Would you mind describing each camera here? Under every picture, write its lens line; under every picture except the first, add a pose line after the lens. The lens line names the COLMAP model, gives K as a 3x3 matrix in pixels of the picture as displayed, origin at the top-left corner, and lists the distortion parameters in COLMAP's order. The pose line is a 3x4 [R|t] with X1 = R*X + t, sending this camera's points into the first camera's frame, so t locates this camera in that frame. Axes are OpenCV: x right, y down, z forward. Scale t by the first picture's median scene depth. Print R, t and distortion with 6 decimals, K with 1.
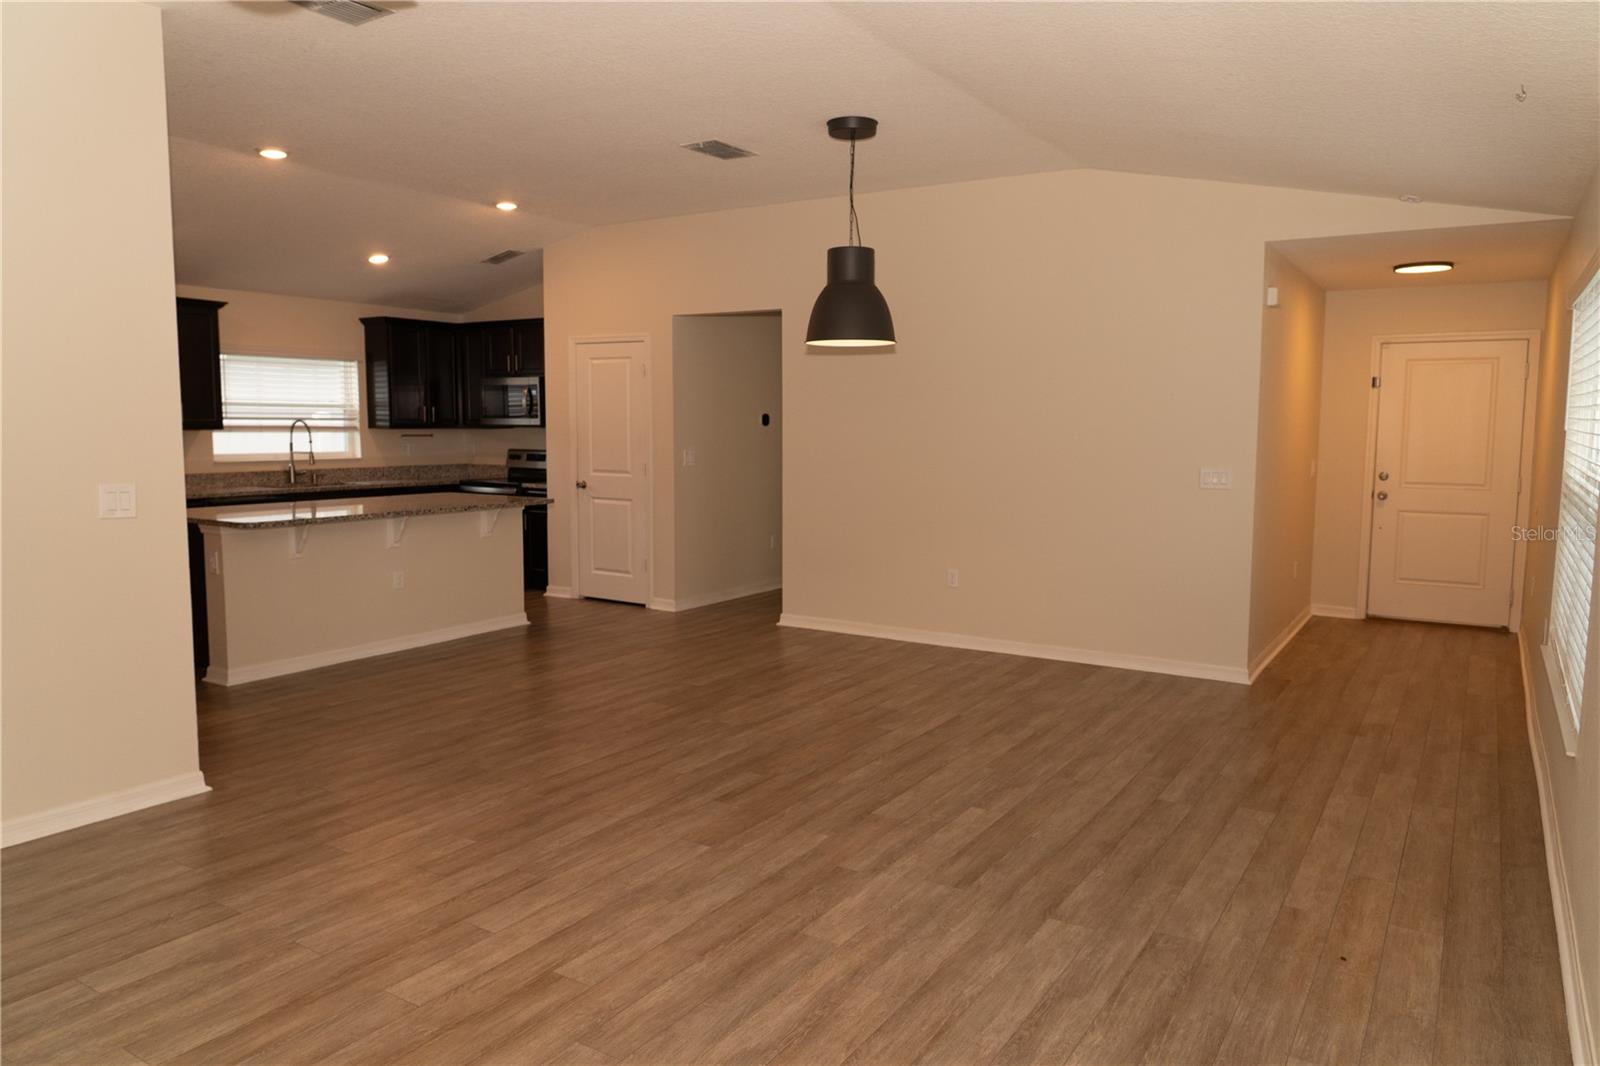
lens RADIAL K [[1085.9, 0, 811.2], [0, 1085.9, 531.8], [0, 0, 1]] dist [-0.025531, 0.014162]
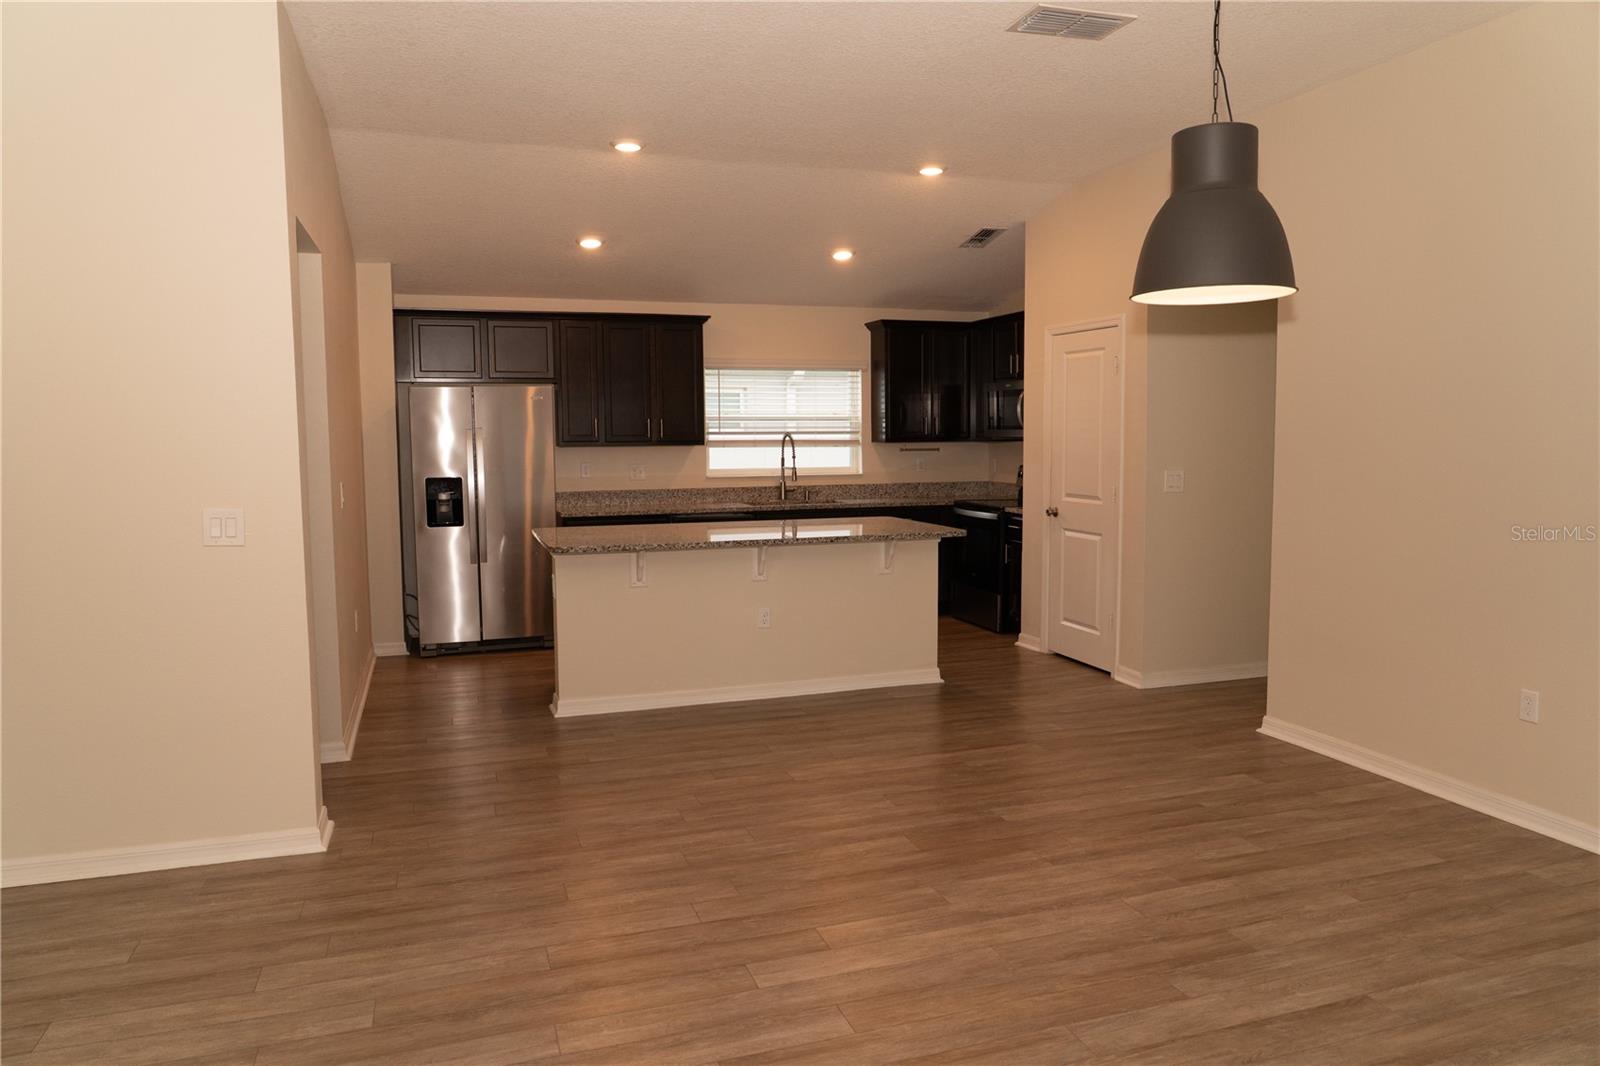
lens RADIAL K [[1085.9, 0, 810.8], [0, 1085.9, 537.2], [0, 0, 1]] dist [-0.025531, 0.014162]
pose [[0.777260, 0.048510, -0.627307, 0.238575], [-0.051519, 0.998582, 0.013386, -0.041981], [0.627067, 0.021914, 0.778657, 0.425044]]
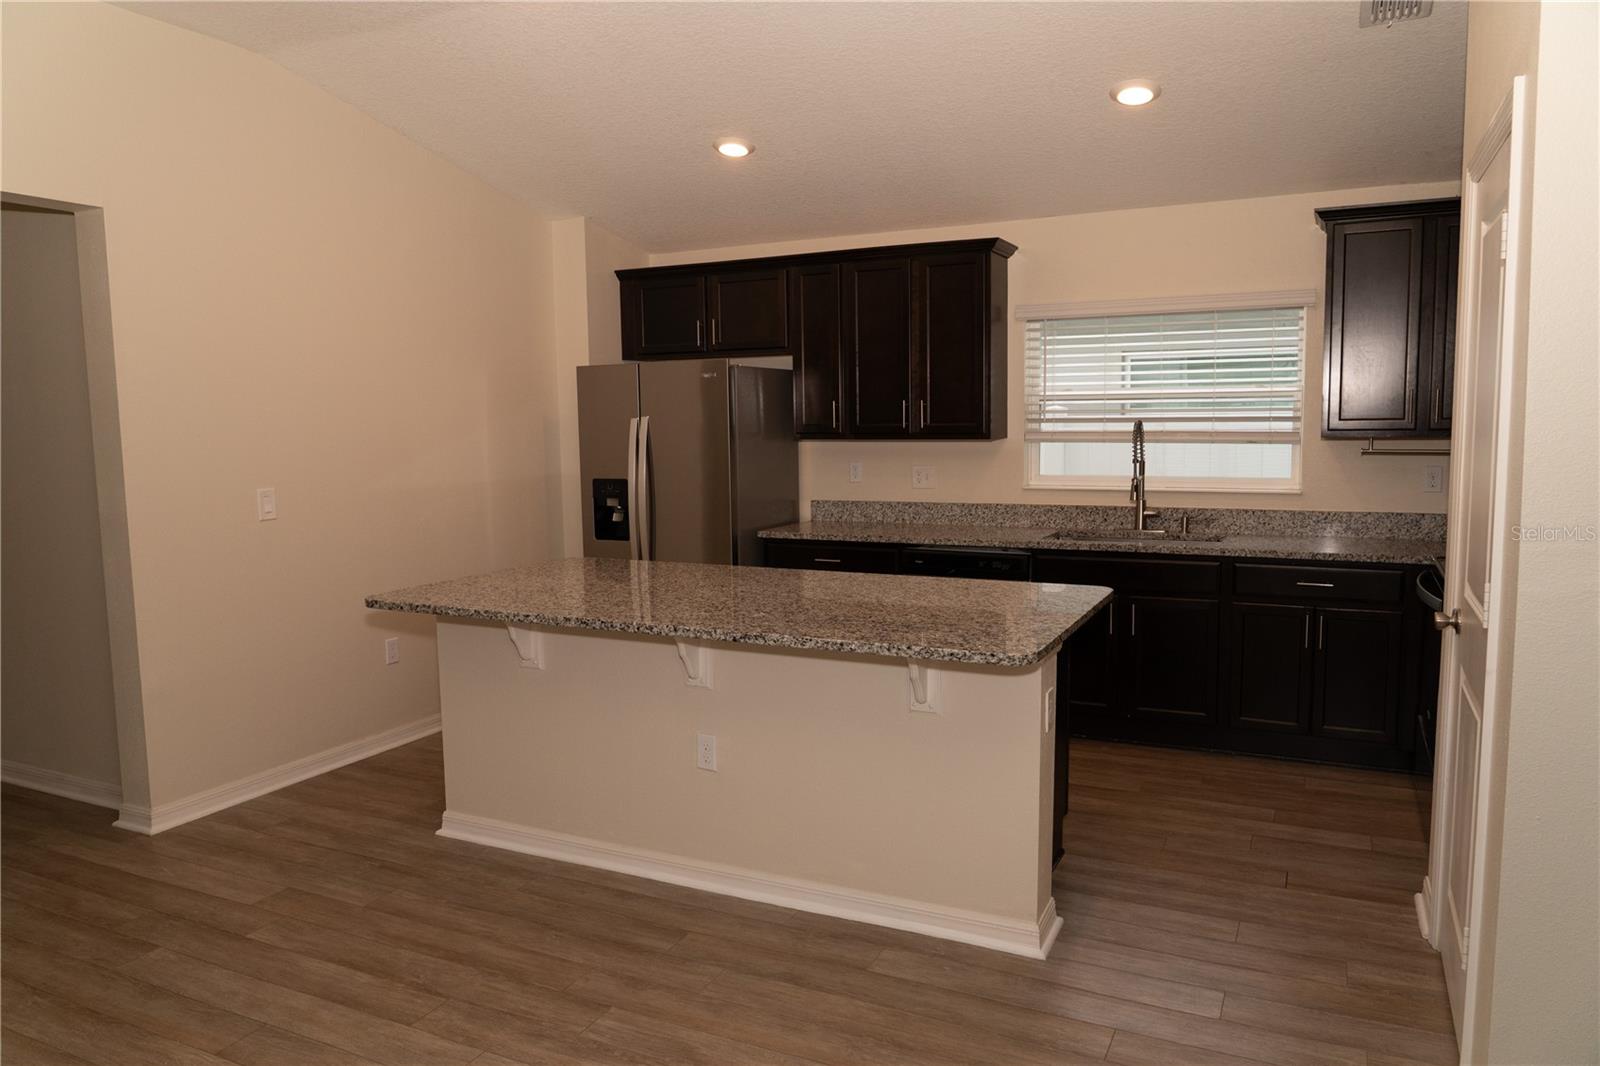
lens RADIAL K [[1085.9, 0, 806.8], [0, 1085.9, 535.4], [0, 0, 1]] dist [-0.025531, 0.014162]
pose [[0.106512, 0.099787, -0.989292, 0.133670], [-0.086917, 0.992077, 0.090710, -0.128553], [0.990505, 0.076324, 0.114341, 1.217728]]
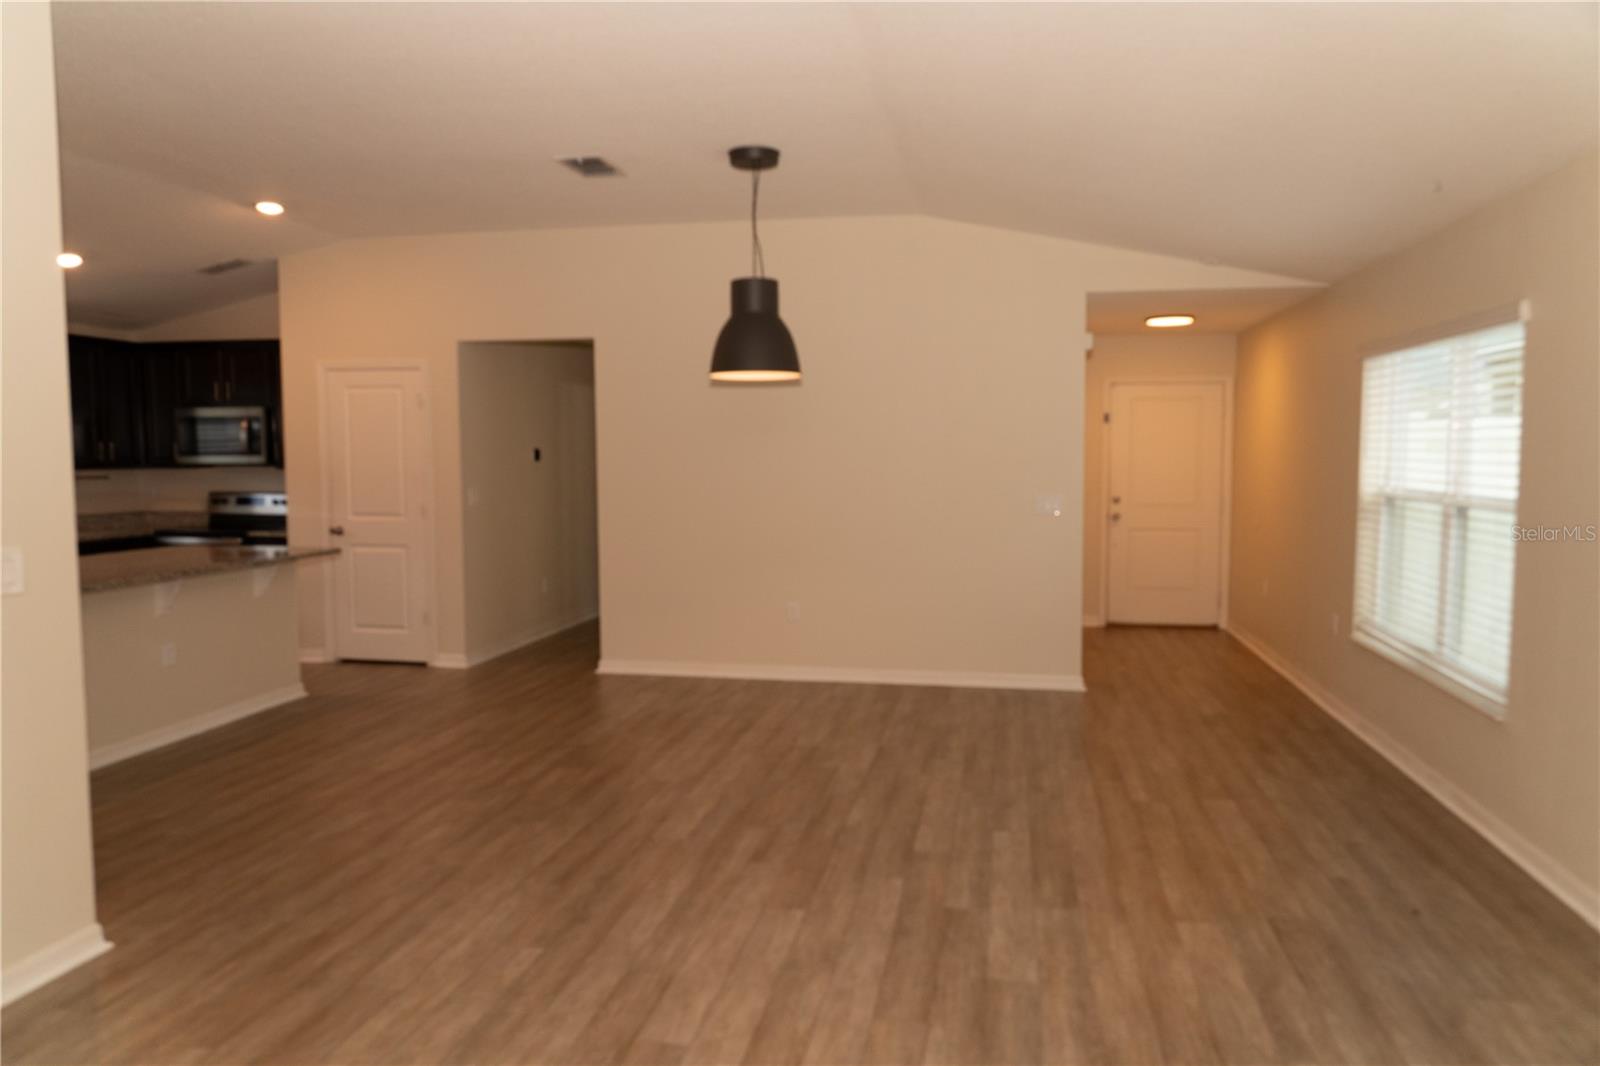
lens RADIAL K [[1085.9, 0, 811.9], [0, 1085.9, 537.2], [0, 0, 1]] dist [-0.025531, 0.014162]
pose [[0.927278, -0.036050, 0.372634, -0.287682], [0.045528, 0.998824, -0.016664, -0.010417], [-0.371595, 0.032417, 0.927829, 0.080283]]
